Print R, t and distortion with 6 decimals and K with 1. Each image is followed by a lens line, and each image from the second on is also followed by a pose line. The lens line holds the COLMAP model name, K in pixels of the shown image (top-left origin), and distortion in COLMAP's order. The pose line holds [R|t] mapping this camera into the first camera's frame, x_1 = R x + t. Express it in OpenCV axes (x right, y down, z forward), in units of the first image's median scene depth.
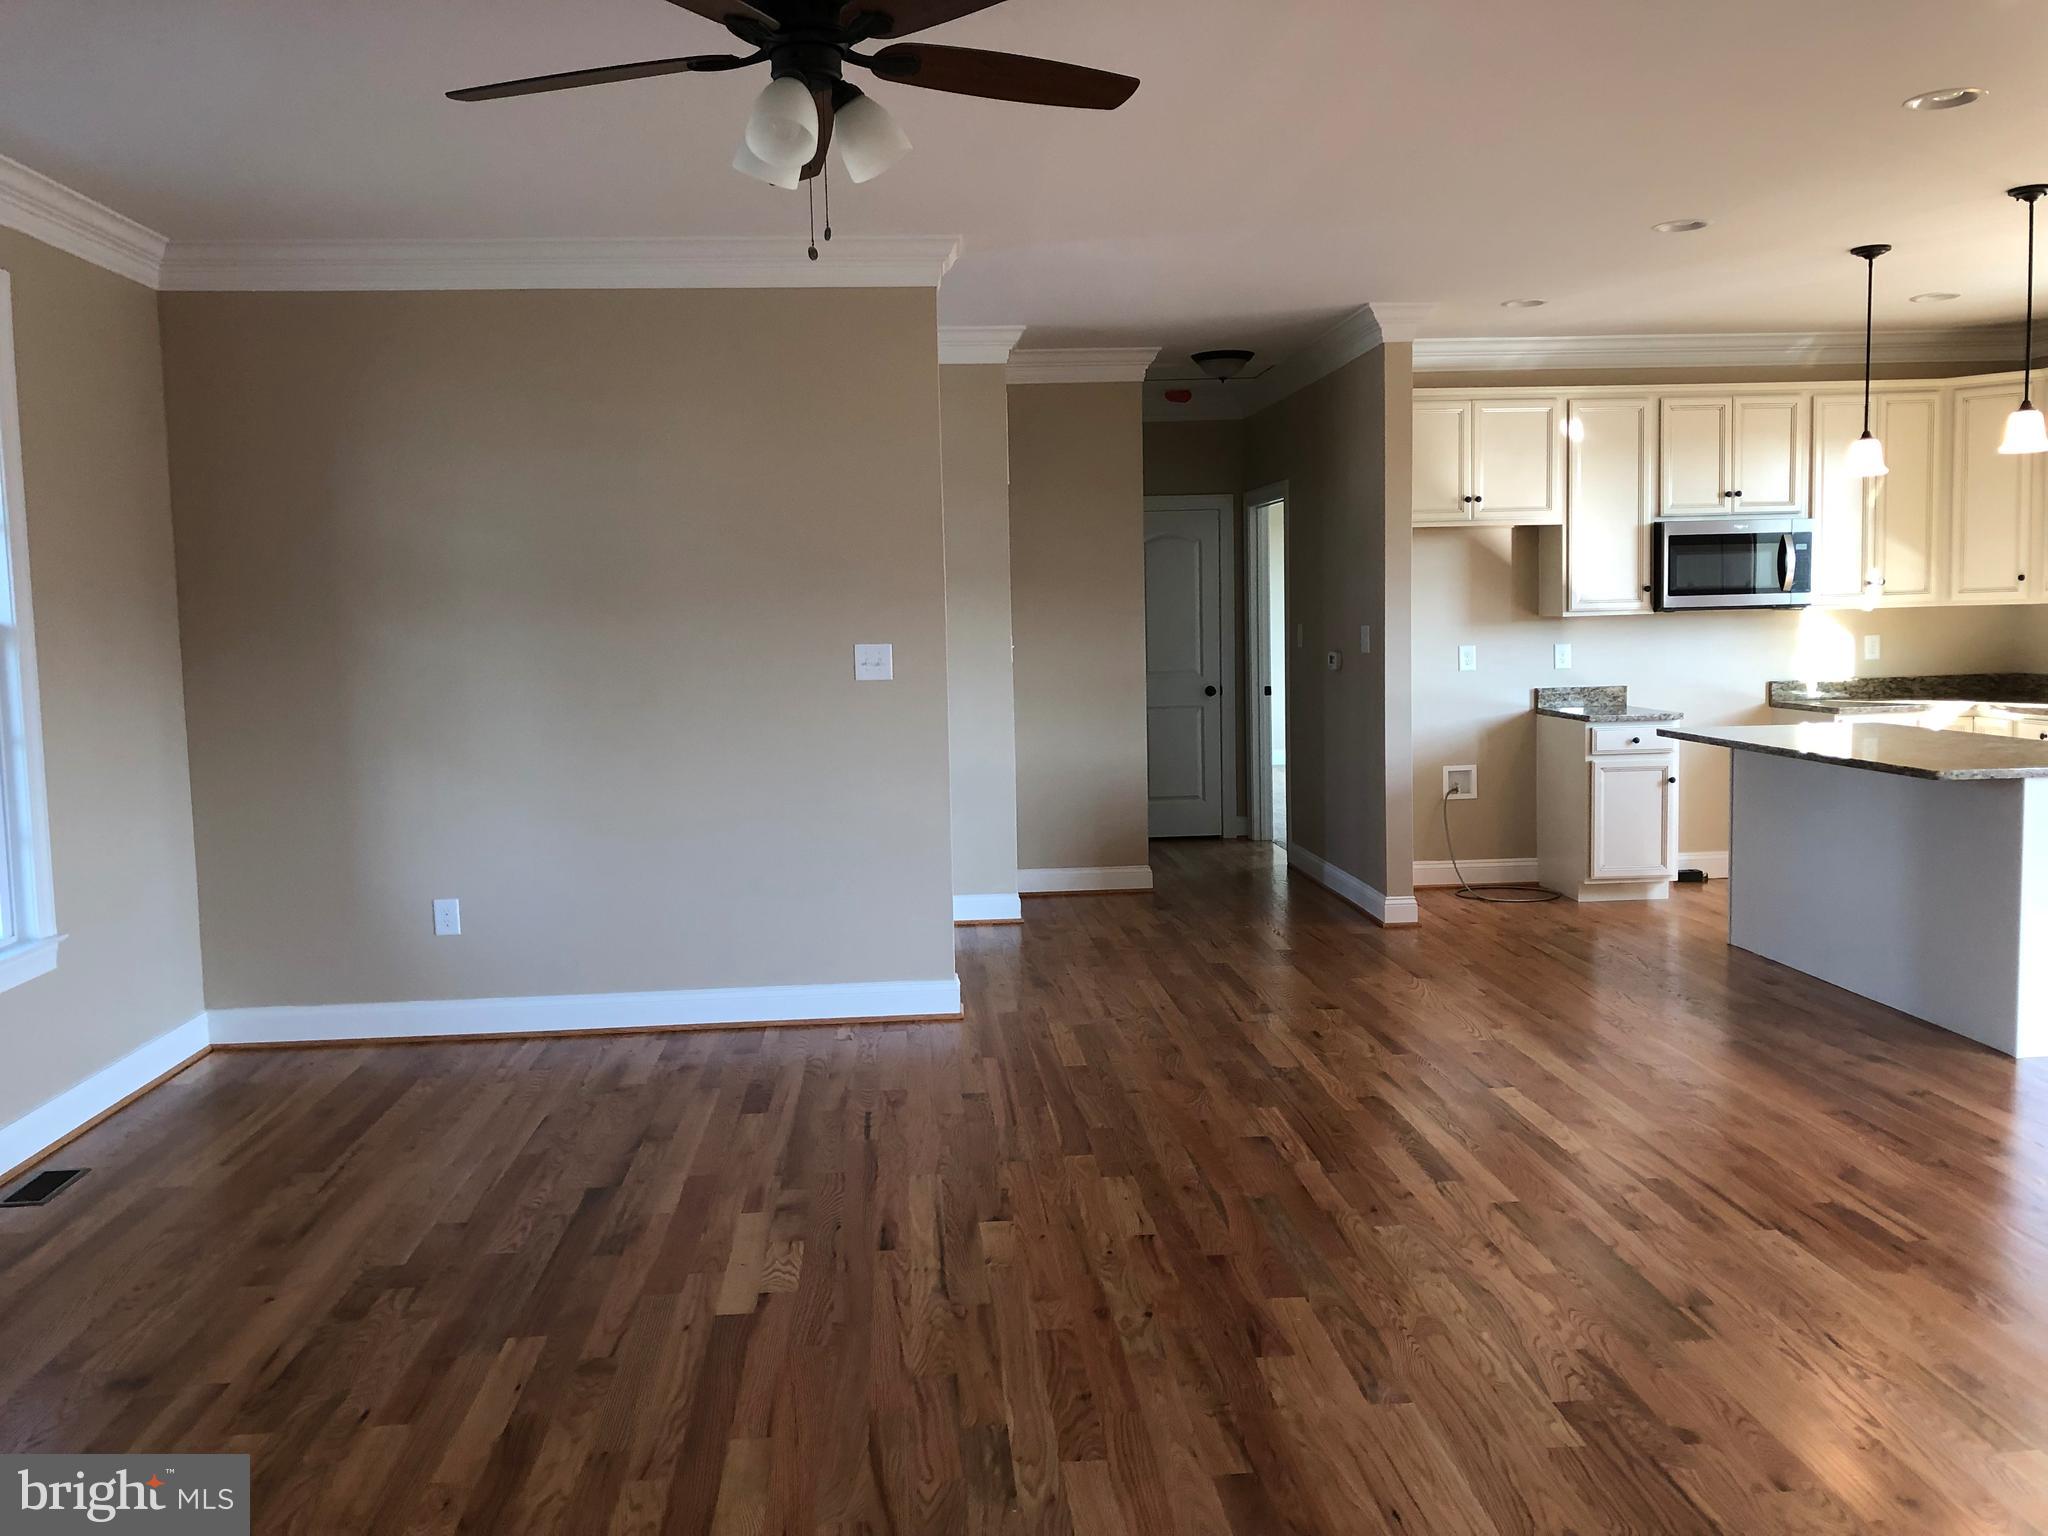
lens RADIAL K [[1688.8, 0, 1013.2], [0, 1688.8, 742.8], [0, 0, 1]] dist [0.021193, -0.000642]
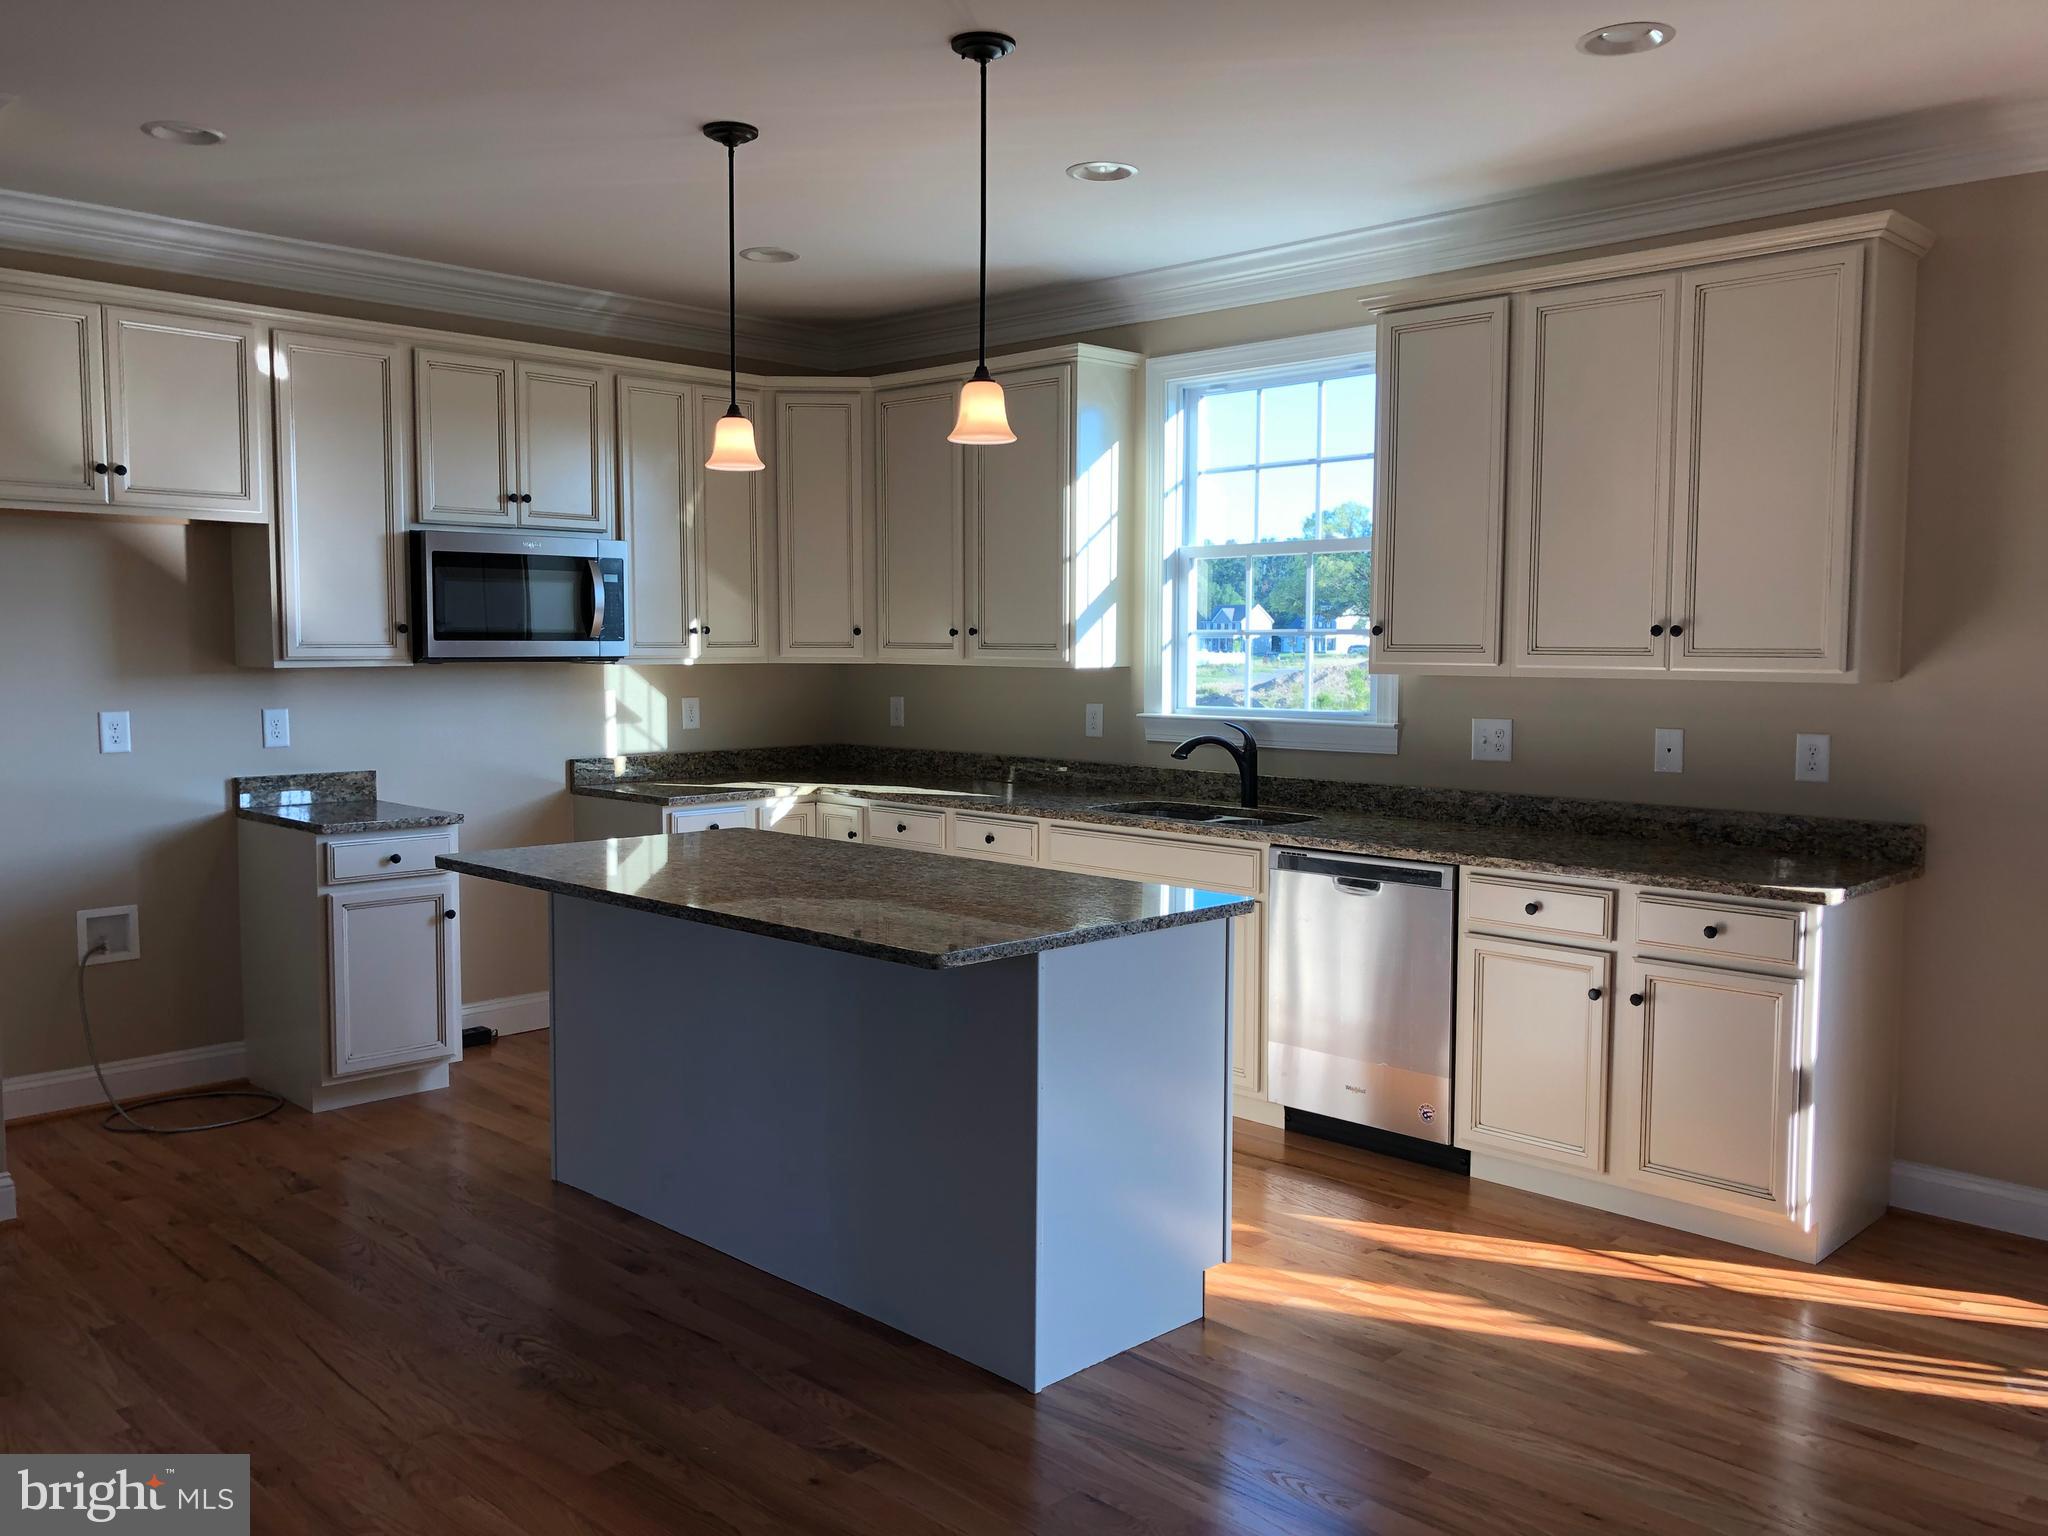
lens RADIAL K [[1682.1, 0, 1024.0], [0, 1682.1, 768.0], [0, 0, 1]] dist [0.019300, -0.006023]
pose [[0.746891, -0.023216, 0.664541, 0.045170], [0.028931, 0.999579, 0.002404, -0.012113], [-0.664317, 0.017430, 0.747248, 0.135936]]
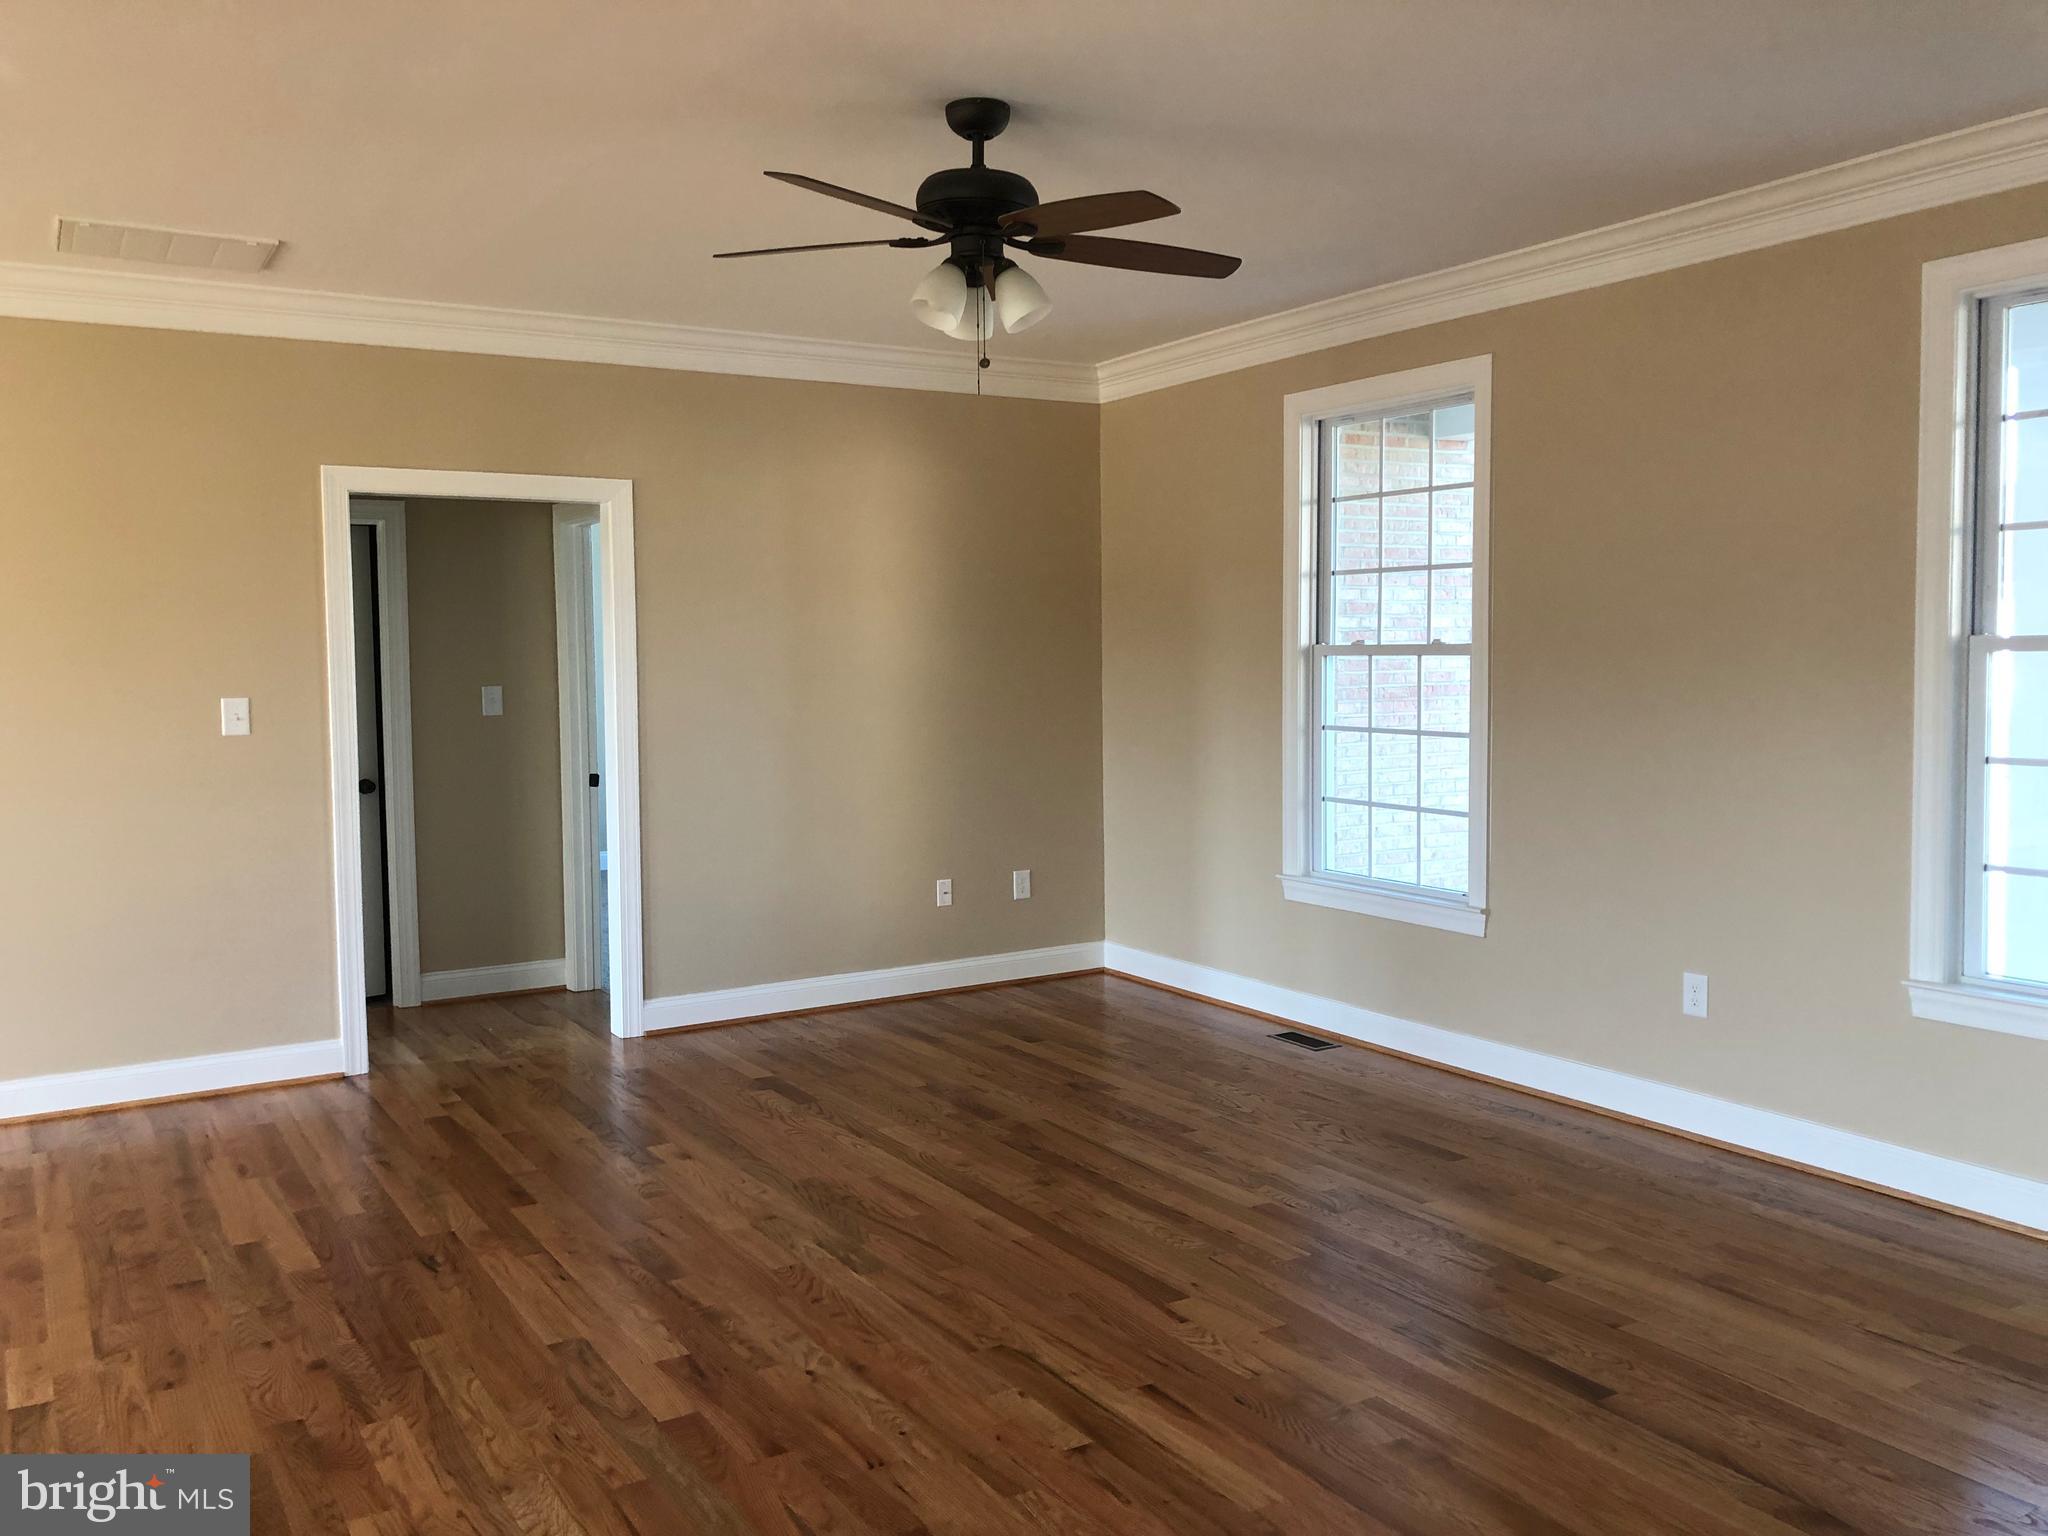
lens RADIAL K [[1669.1, 0, 1025.0], [0, 1669.1, 751.7], [0, 0, 1]] dist [0.056678, -0.060431]
pose [[-0.884840, 0.063207, -0.461588, 0.504757], [-0.004321, 0.989599, 0.143791, -0.210399], [0.465875, 0.129226, -0.875363, 2.357957]]
